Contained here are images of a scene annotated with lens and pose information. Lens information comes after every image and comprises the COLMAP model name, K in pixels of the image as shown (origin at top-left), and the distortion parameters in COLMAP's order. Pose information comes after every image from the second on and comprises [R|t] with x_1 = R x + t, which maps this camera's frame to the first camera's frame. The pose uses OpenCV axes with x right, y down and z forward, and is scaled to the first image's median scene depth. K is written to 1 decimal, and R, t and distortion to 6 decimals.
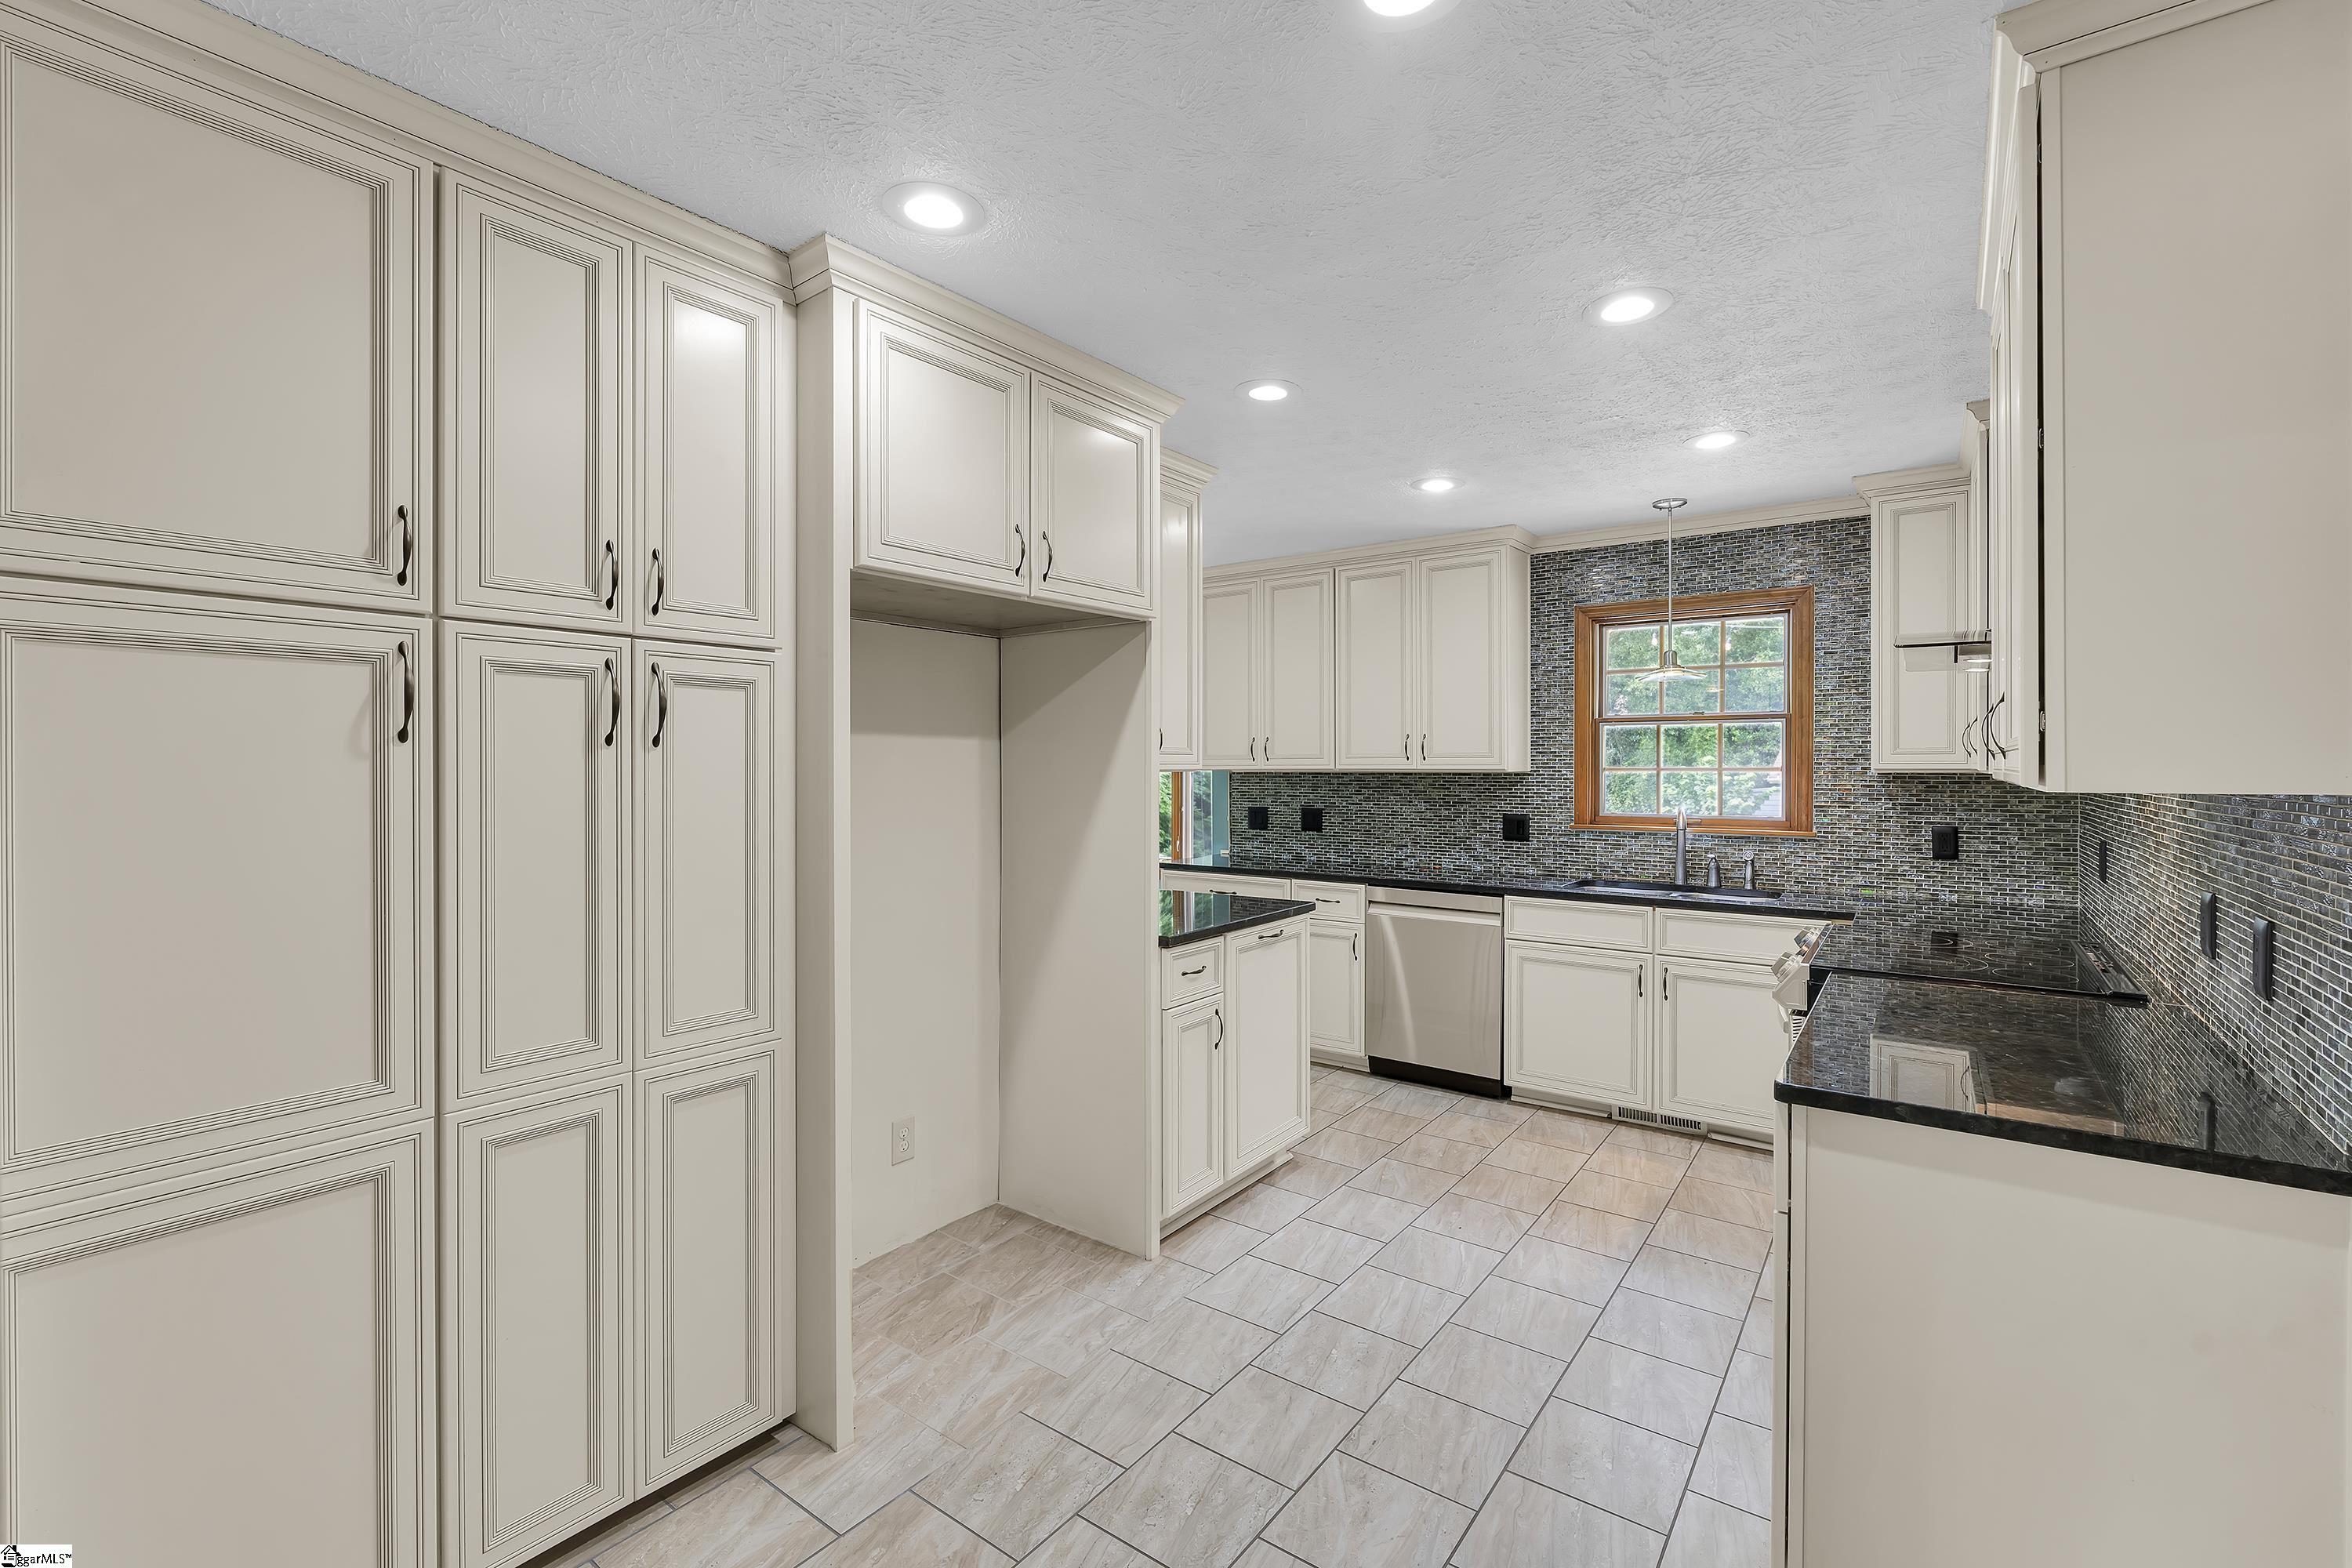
lens RADIAL K [[1028.3, 0, 1169.7], [0, 1028.3, 774.5], [0, 0, 1]] dist [0.000800, 0.000117]
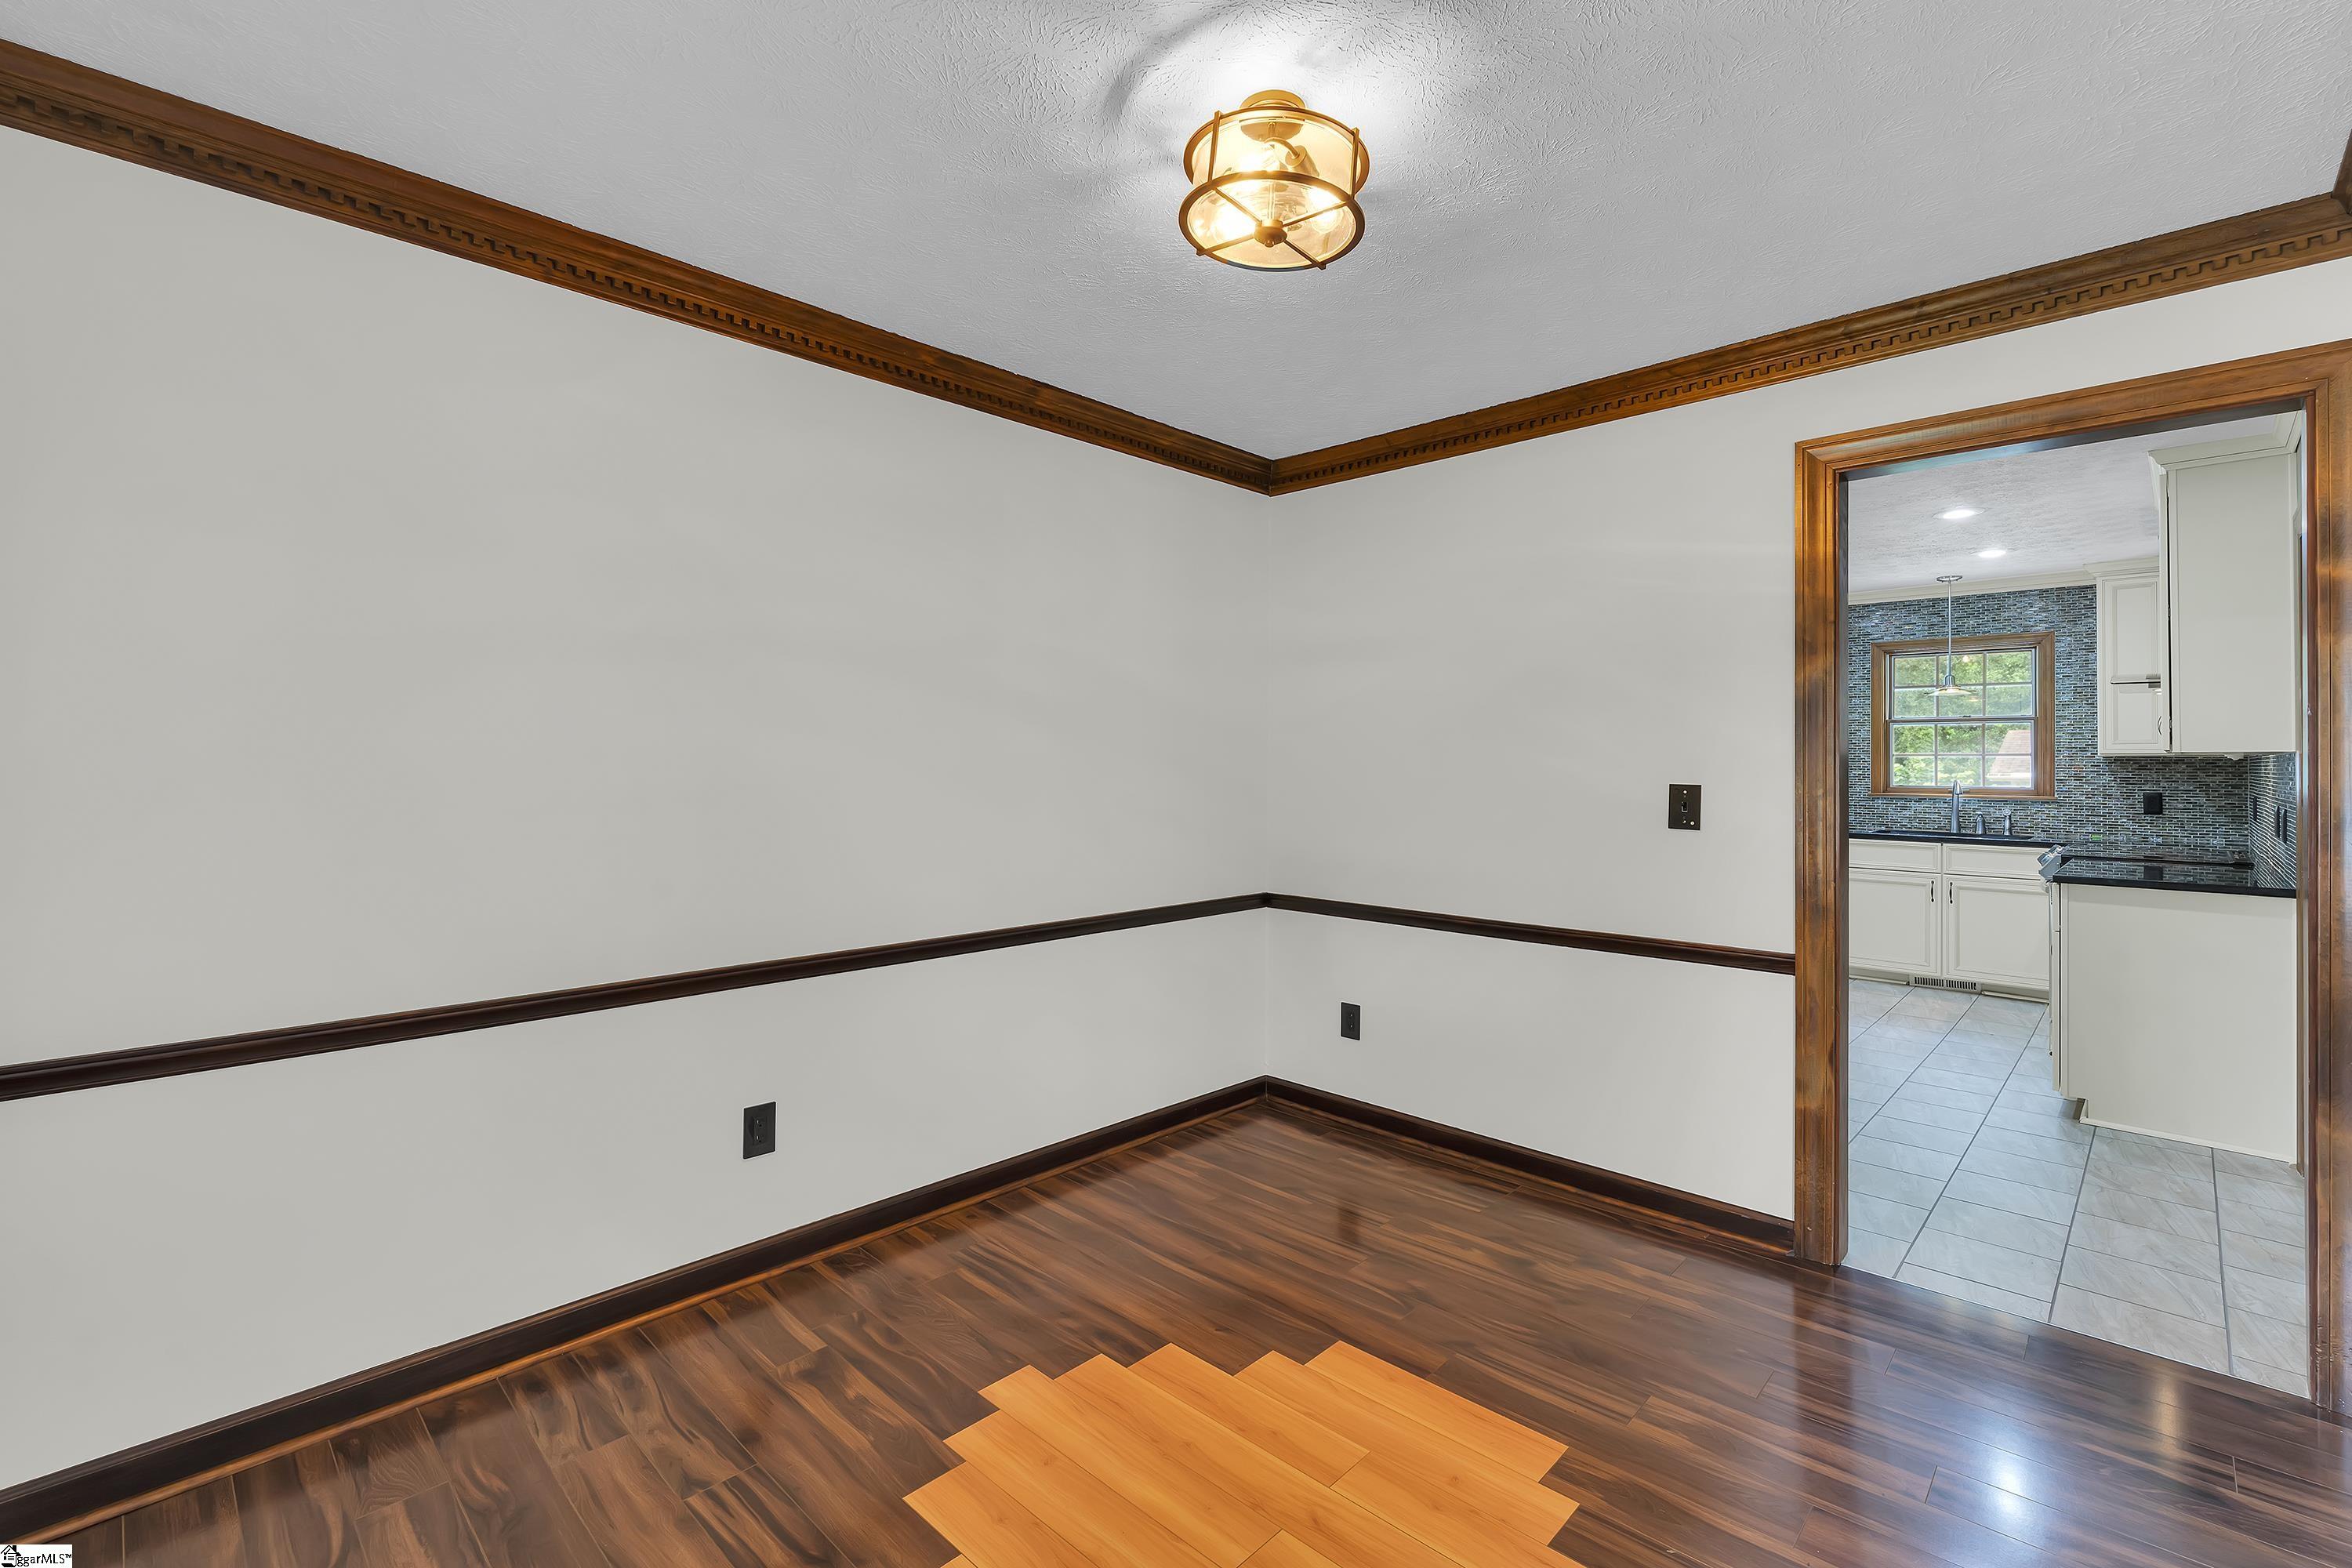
lens RADIAL K [[1028.1, 0, 1177.9], [0, 1028.1, 755.3], [0, 0, 1]] dist [-0.001139, -0.000183]
pose [[0.991100, 0.005073, -0.133023, -0.435576], [-0.007167, 0.999858, -0.015269, 0.028119], [0.132927, 0.016086, 0.990995, -0.643166]]
